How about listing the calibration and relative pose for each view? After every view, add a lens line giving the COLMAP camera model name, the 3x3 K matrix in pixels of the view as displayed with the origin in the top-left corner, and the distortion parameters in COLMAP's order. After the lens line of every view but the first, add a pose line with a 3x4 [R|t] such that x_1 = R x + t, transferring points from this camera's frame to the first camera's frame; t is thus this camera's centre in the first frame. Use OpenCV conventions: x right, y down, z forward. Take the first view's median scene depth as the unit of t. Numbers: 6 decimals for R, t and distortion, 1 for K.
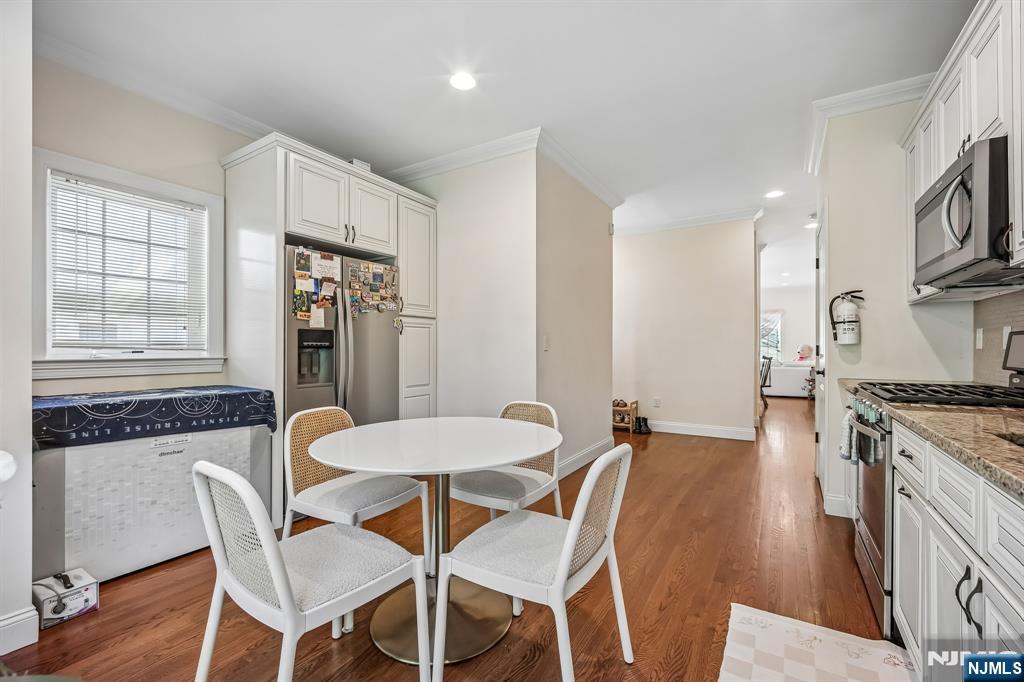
lens RADIAL K [[418.9, 0, 514.0], [0, 418.9, 347.7], [0, 0, 1]] dist [-0.000268, -0.000034]
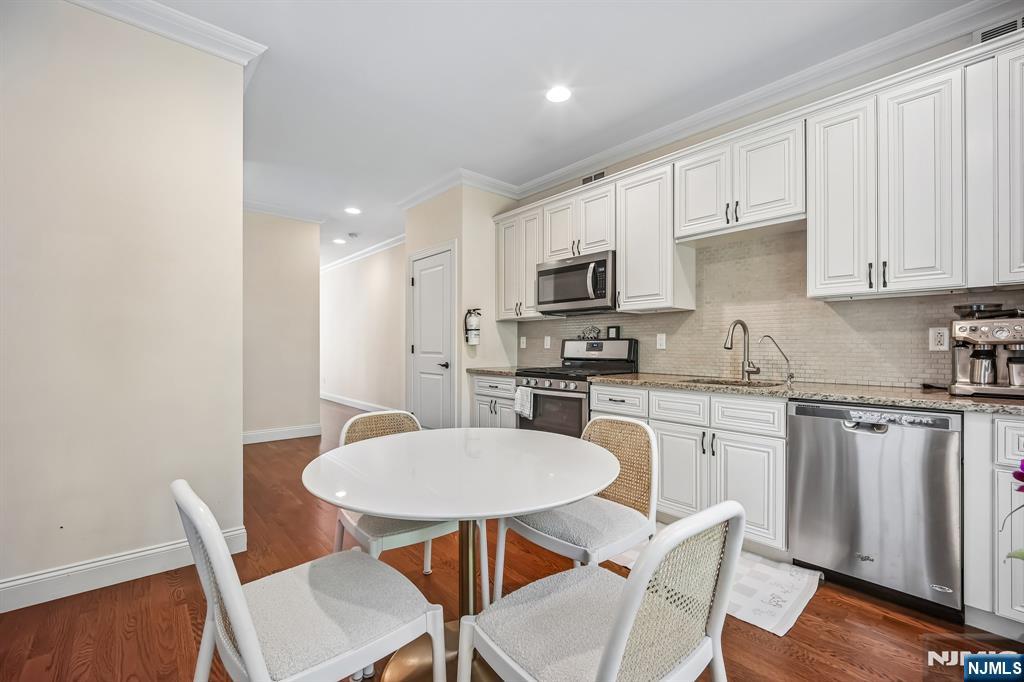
lens RADIAL K [[449.3, 0, 480.6], [0, 449.3, 343.7], [0, 0, 1]] dist [0.000624, -0.000316]
pose [[0.329156, 0.010136, 0.944221, -0.680729], [-0.002316, 0.999948, -0.009927, 0.003167], [-0.944273, 0.001081, 0.329163, 0.471006]]
